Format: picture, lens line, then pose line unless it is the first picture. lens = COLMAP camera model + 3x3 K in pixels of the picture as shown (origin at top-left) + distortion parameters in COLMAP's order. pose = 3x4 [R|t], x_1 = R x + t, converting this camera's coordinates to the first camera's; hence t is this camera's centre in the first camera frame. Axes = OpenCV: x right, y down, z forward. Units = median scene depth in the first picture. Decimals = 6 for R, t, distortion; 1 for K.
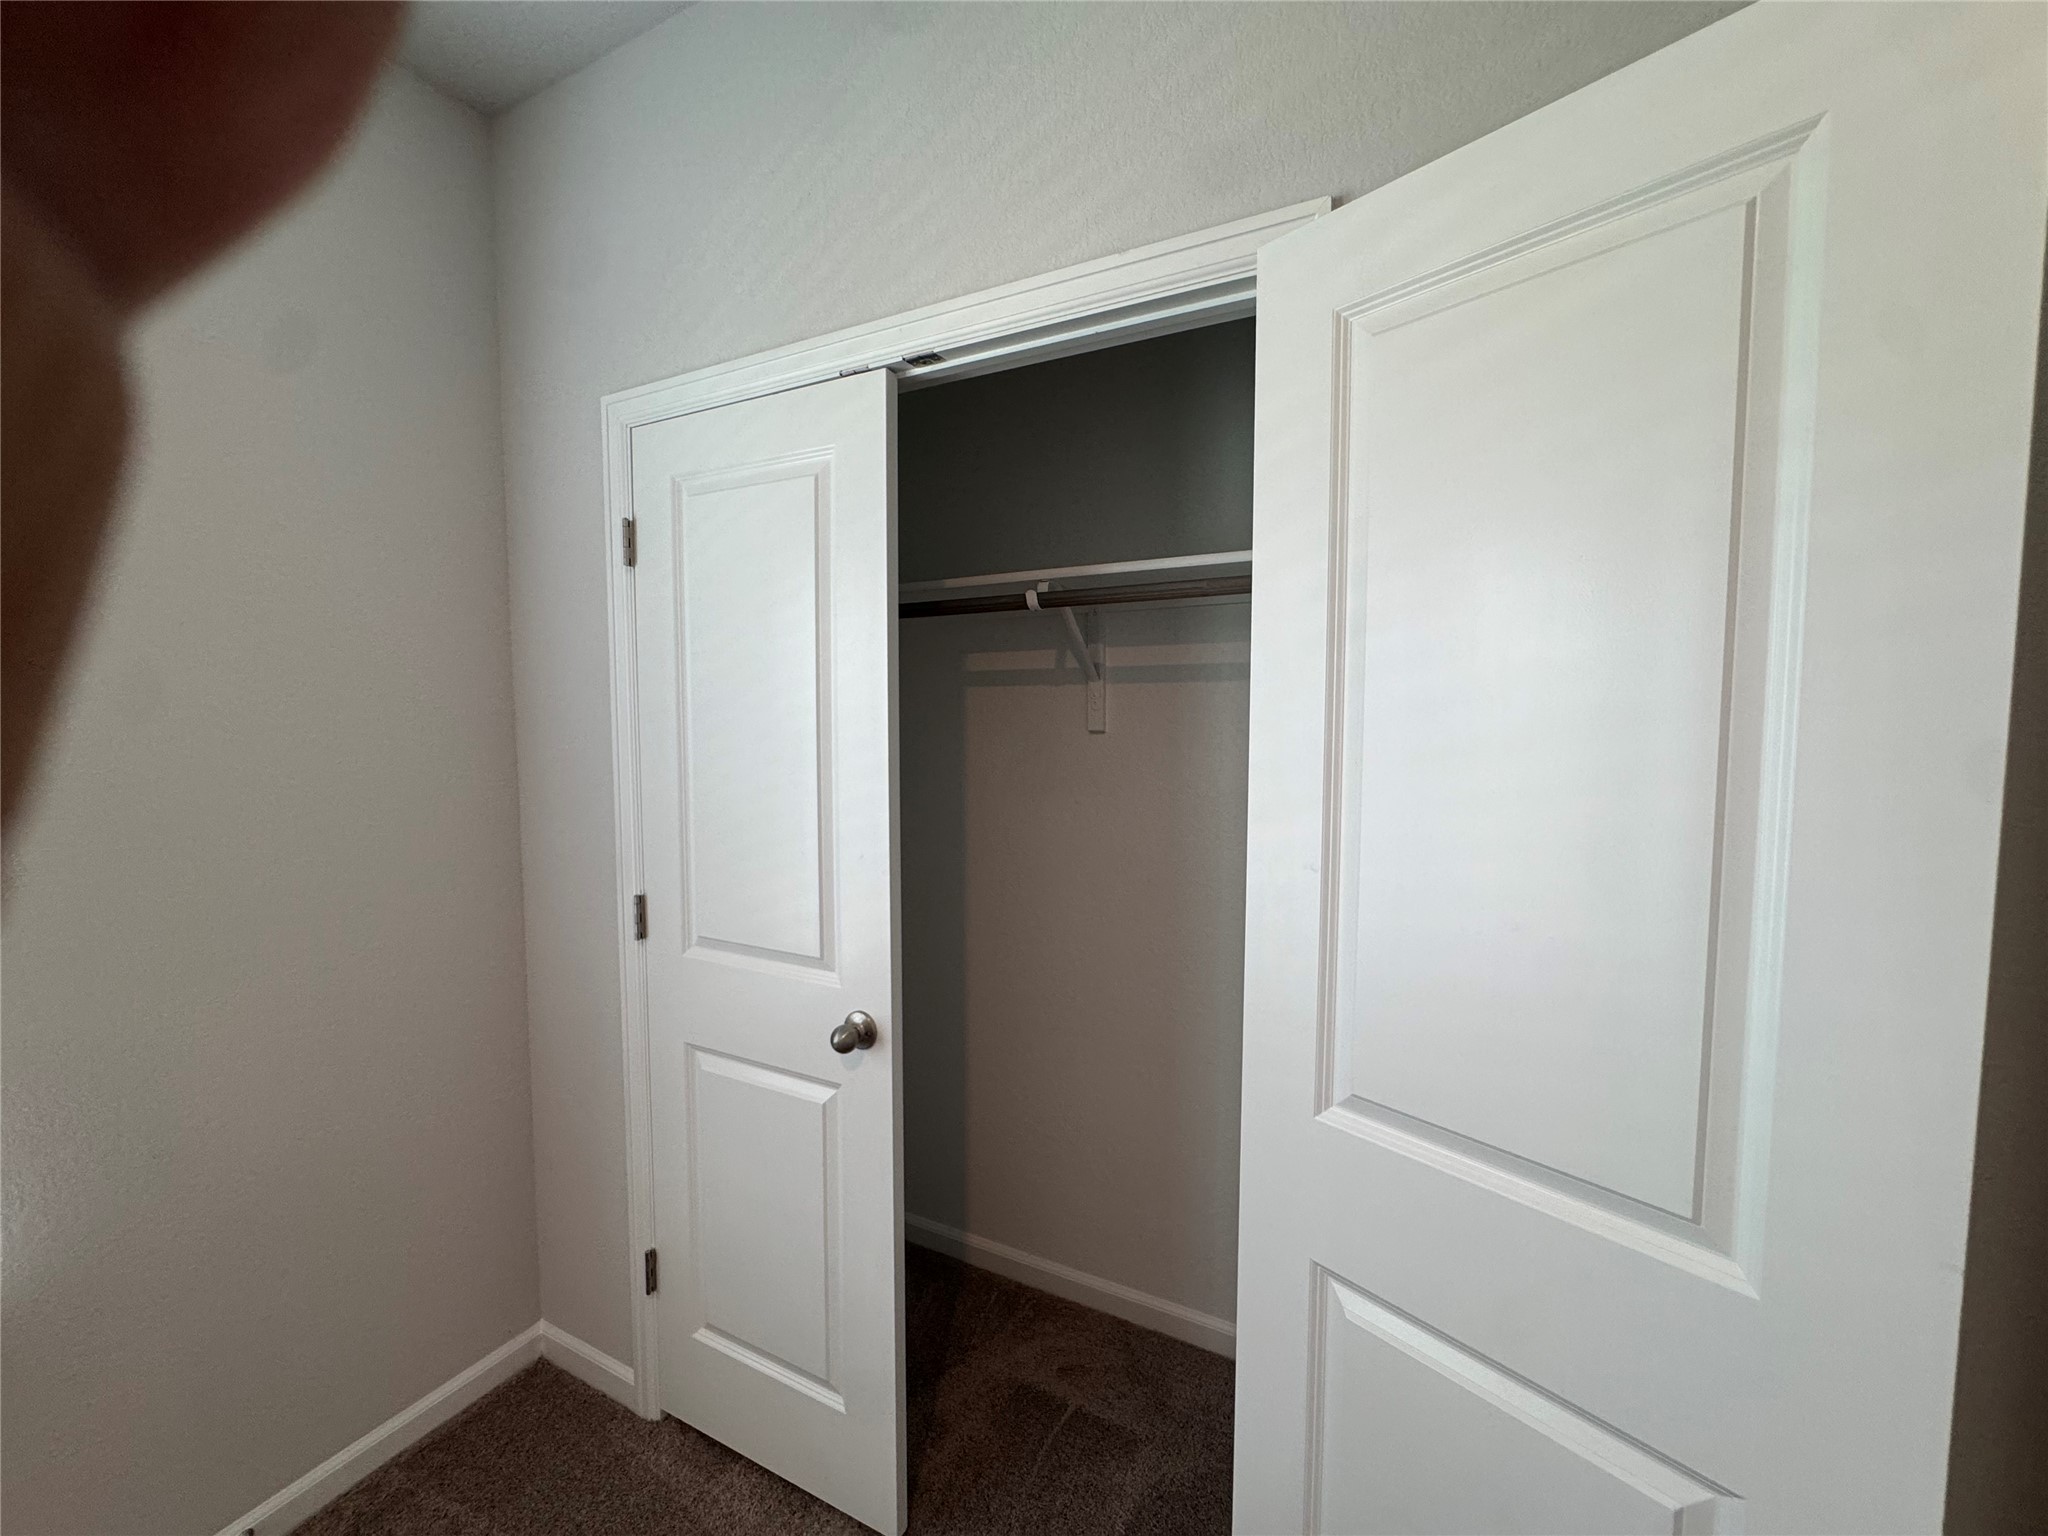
lens RADIAL K [[841.3, 0, 1059.9], [0, 841.3, 770.6], [0, 0, 1]] dist [-0.001184, -0.000140]
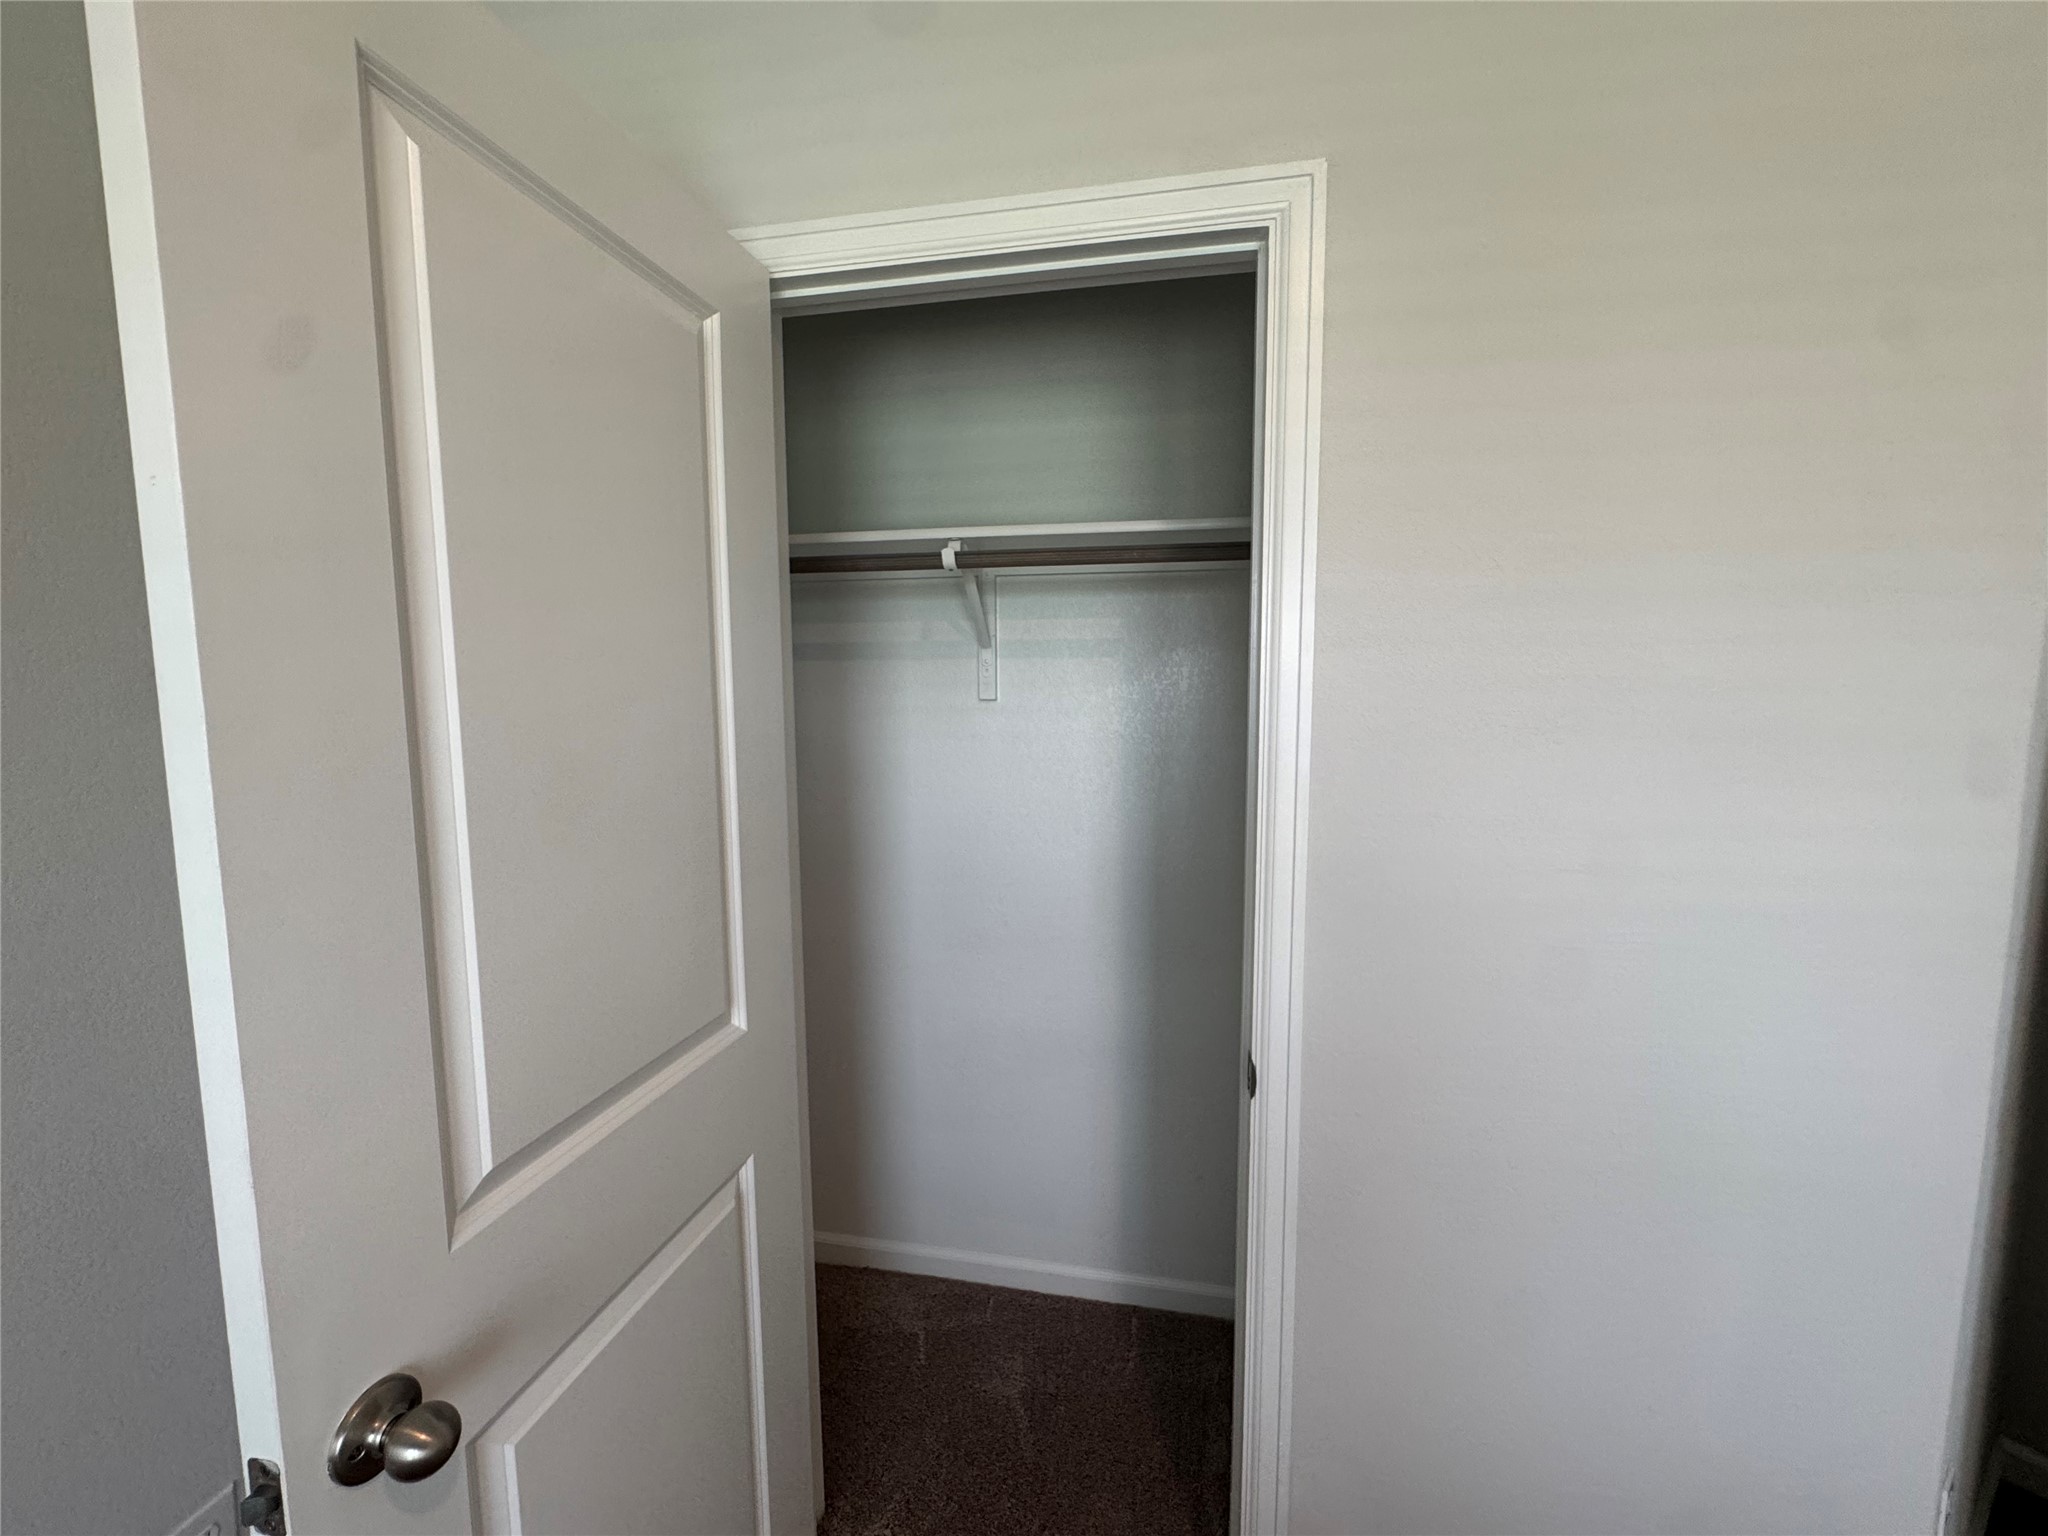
lens RADIAL K [[818.8, 0, 1024.0], [0, 818.8, 768.0], [0, 0, 1]] dist [-0.002305, -0.000076]
pose [[0.957722, -0.027604, 0.286368, -0.211240], [0.018661, 0.999251, 0.033910, -0.001607], [-0.287090, -0.027132, 0.957519, 0.102353]]
